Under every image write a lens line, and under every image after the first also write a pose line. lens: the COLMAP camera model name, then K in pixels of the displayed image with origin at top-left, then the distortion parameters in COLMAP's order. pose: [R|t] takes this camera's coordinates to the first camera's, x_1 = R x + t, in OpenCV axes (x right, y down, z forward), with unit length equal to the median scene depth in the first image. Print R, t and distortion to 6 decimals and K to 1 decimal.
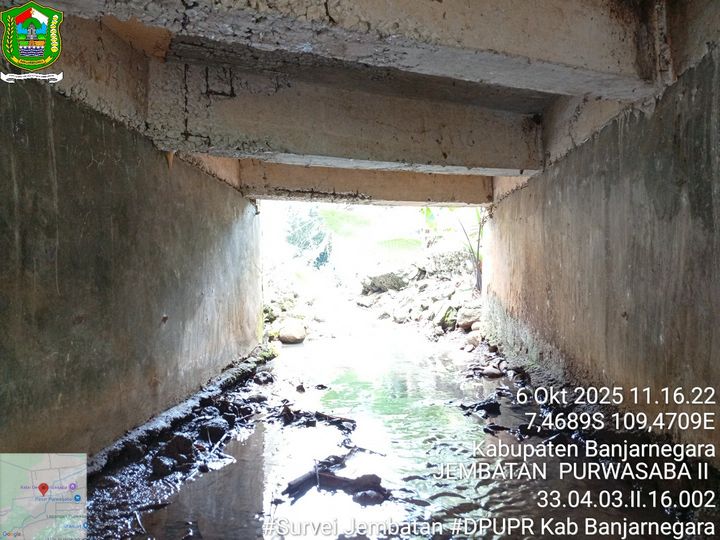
lens RADIAL K [[553.8, 0, 360.0], [0, 553.8, 270.0], [0, 0, 1]] dist [0.101178, -0.221001]
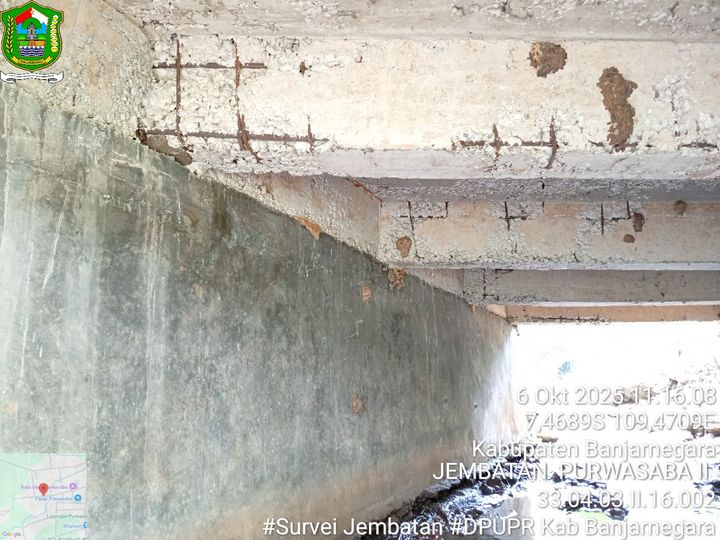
lens RADIAL K [[552.3, 0, 359.4], [0, 552.3, 271.1], [0, 0, 1]] dist [0.108281, -0.232243]
pose [[0.915538, -0.069112, -0.396249, 0.011404], [-0.008221, 0.981707, -0.190221, 0.008065], [0.402146, 0.177412, 0.898222, -0.466649]]
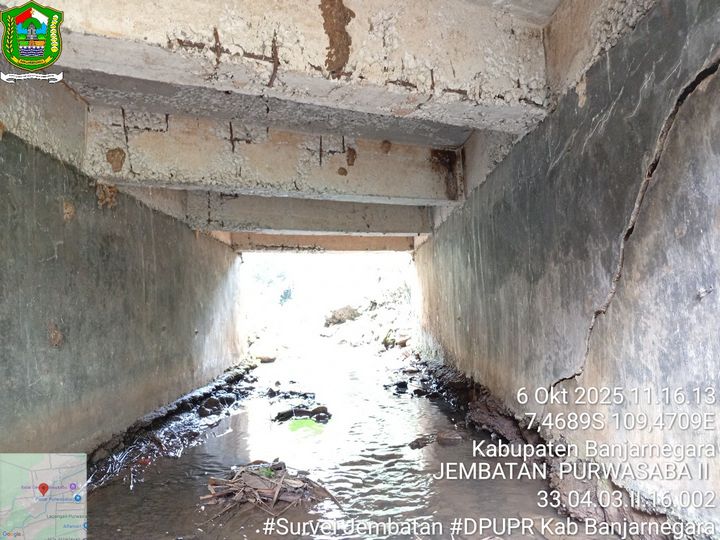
lens RADIAL K [[553.8, 0, 360.0], [0, 553.8, 270.0], [0, 0, 1]] dist [0.101178, -0.221001]
pose [[0.997497, -0.023977, 0.066512, 0.016383], [0.028254, 0.997542, -0.064127, 0.015942], [-0.064811, 0.065846, 0.995723, -0.453254]]
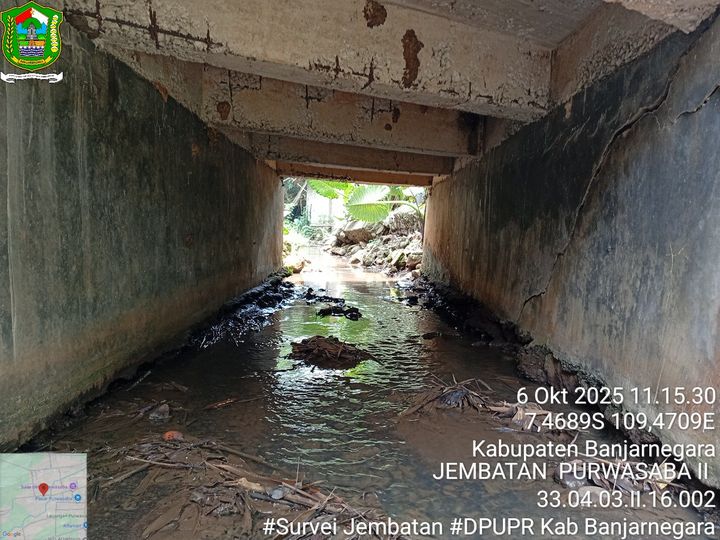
lens RADIAL K [[549.5, 0, 357.7], [0, 549.5, 270.7], [0, 0, 1]] dist [0.104721, -0.232453]
pose [[0.997267, 0.048637, 0.055617, -0.054385], [-0.052993, 0.995407, 0.079724, 0.004862], [-0.051485, -0.082453, 0.995264, -0.697838]]
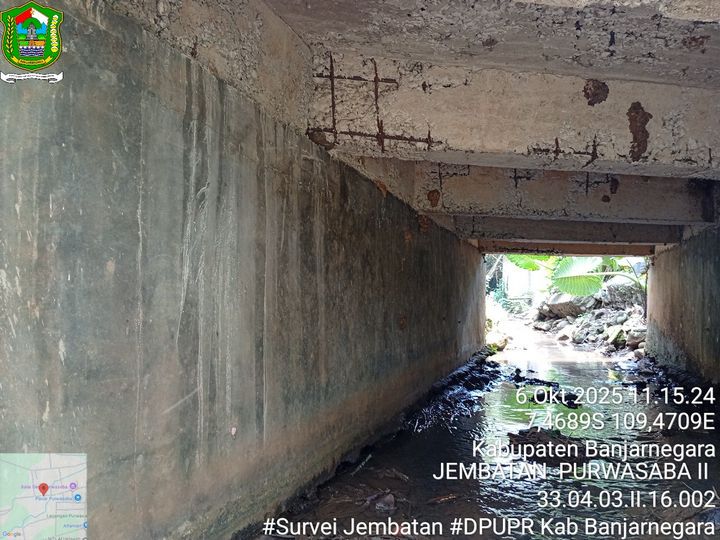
lens RADIAL K [[549.5, 0, 357.7], [0, 549.5, 270.7], [0, 0, 1]] dist [0.104721, -0.232453]
pose [[0.956096, 0.019414, -0.292408, -0.081457], [-0.031468, 0.998835, -0.036576, -0.009477], [0.291358, 0.044172, 0.955594, -0.695986]]
